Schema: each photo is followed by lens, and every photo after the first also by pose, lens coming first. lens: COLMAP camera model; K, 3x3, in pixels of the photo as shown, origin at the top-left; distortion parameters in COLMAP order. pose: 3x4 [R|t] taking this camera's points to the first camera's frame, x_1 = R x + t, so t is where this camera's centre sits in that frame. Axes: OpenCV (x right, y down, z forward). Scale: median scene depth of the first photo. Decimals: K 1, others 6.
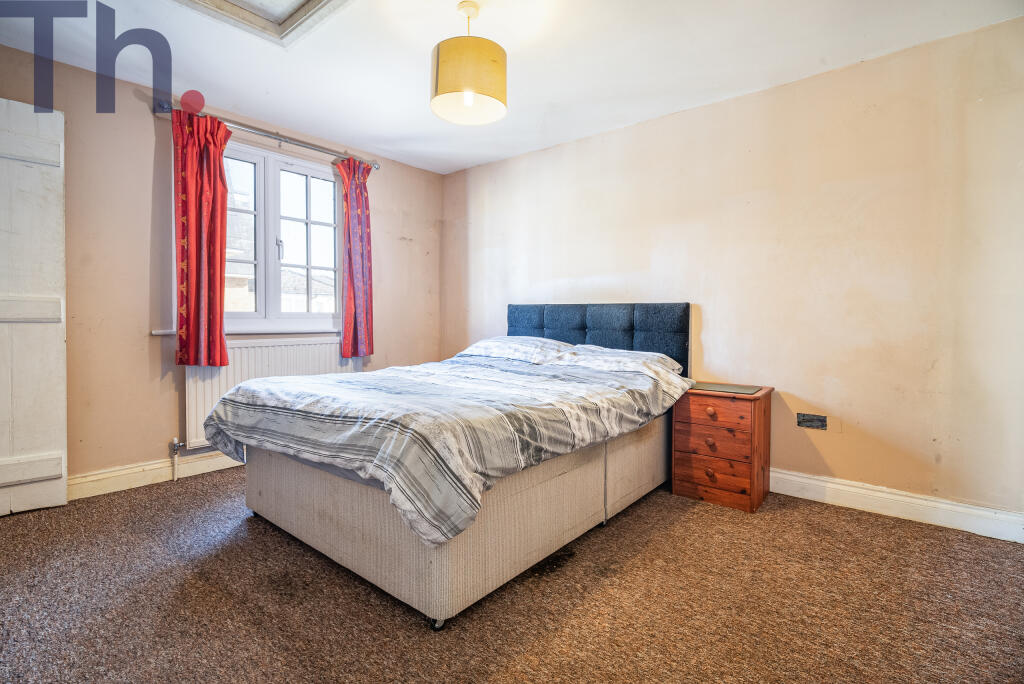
lens RADIAL K [[510.0, 0, 508.5], [0, 510.0, 322.5], [0, 0, 1]] dist [-0.000276, -0.000388]
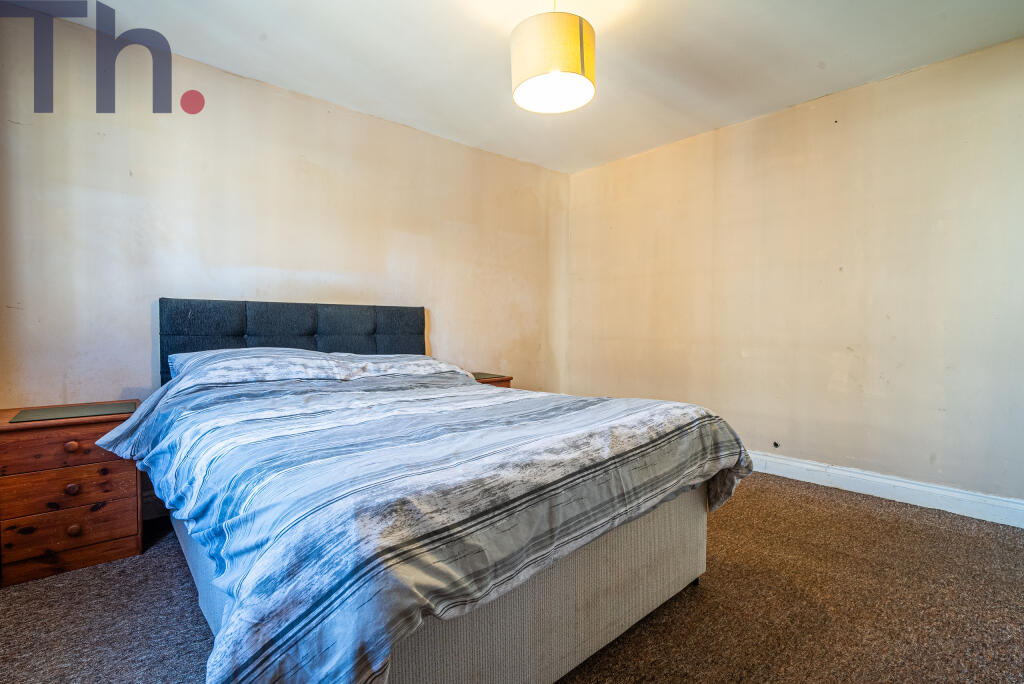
lens RADIAL K [[490.9, 0, 516.3], [0, 490.9, 341.1], [0, 0, 1]] dist [-0.000881, -0.000540]
pose [[0.102097, -0.039327, 0.993997, -0.661999], [0.010670, 0.999204, 0.038437, -0.004037], [-0.994717, 0.006682, 0.102435, 0.662519]]
